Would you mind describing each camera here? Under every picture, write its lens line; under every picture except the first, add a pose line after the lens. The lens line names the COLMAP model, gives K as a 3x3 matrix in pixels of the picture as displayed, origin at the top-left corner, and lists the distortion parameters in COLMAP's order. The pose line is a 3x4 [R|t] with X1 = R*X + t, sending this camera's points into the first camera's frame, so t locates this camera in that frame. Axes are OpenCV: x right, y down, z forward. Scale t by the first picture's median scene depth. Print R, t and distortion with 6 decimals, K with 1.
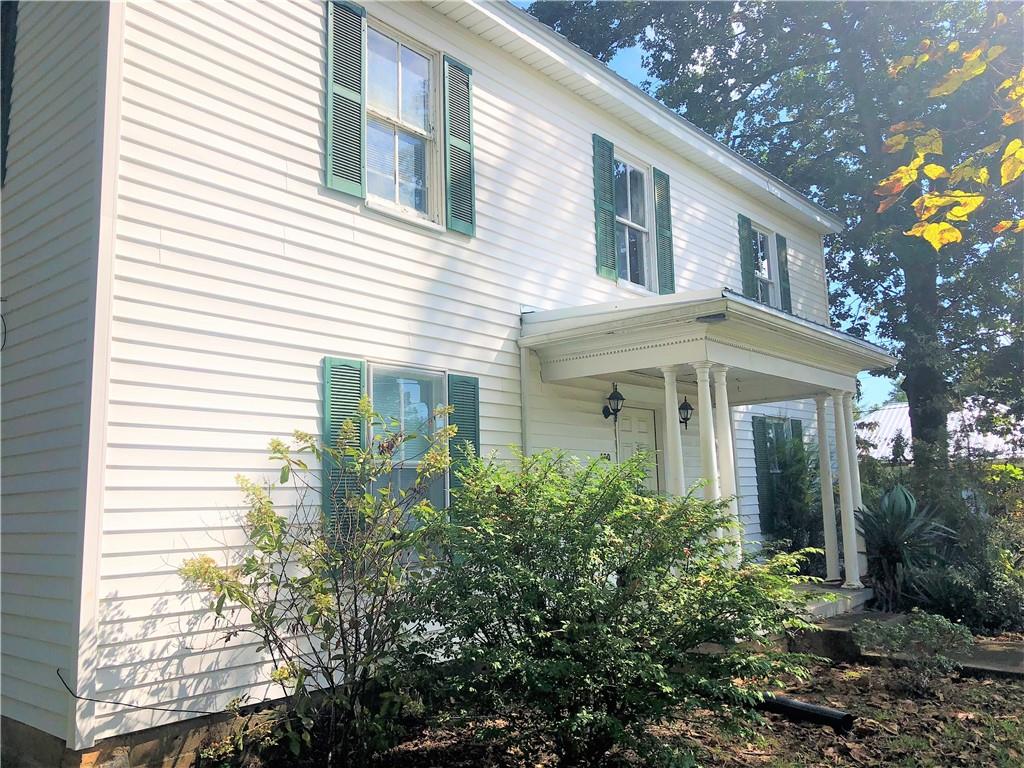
lens RADIAL K [[836.7, 0, 506.8], [0, 836.7, 391.9], [0, 0, 1]] dist [0.054761, -0.083026]
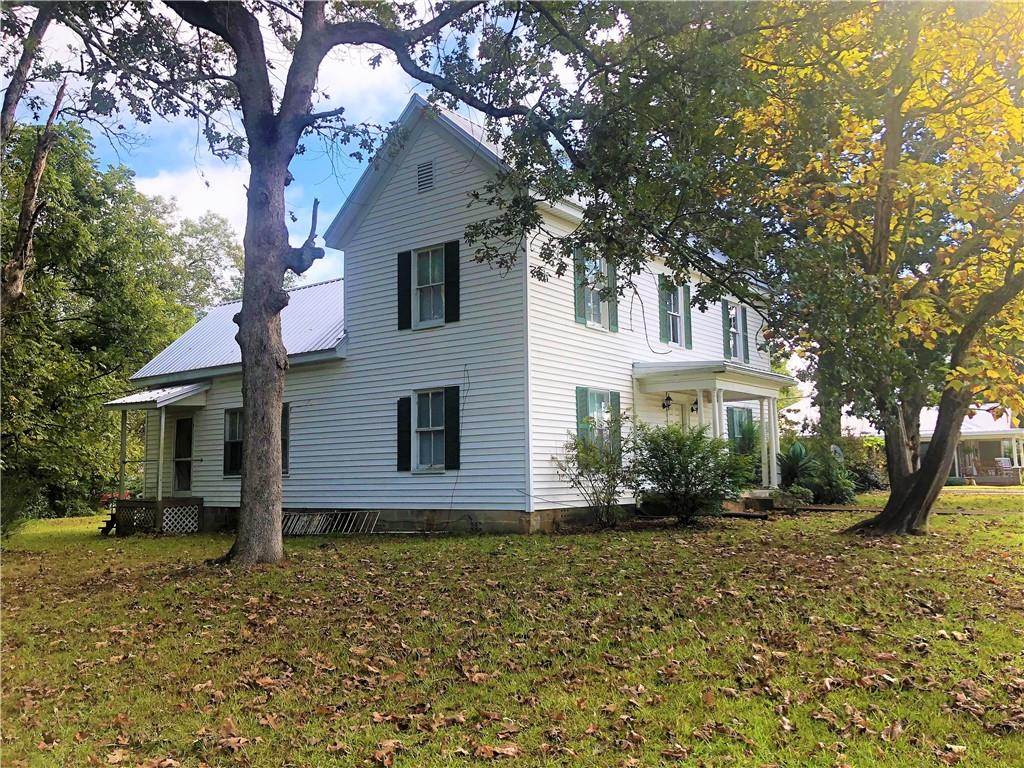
lens RADIAL K [[836.7, 0, 506.8], [0, 836.7, 391.9], [0, 0, 1]] dist [0.054761, -0.083026]
pose [[0.998255, 0.014327, 0.057294, -0.408196], [-0.015953, 0.999480, 0.028036, -0.066222], [-0.056863, -0.028901, 0.997964, -1.126934]]
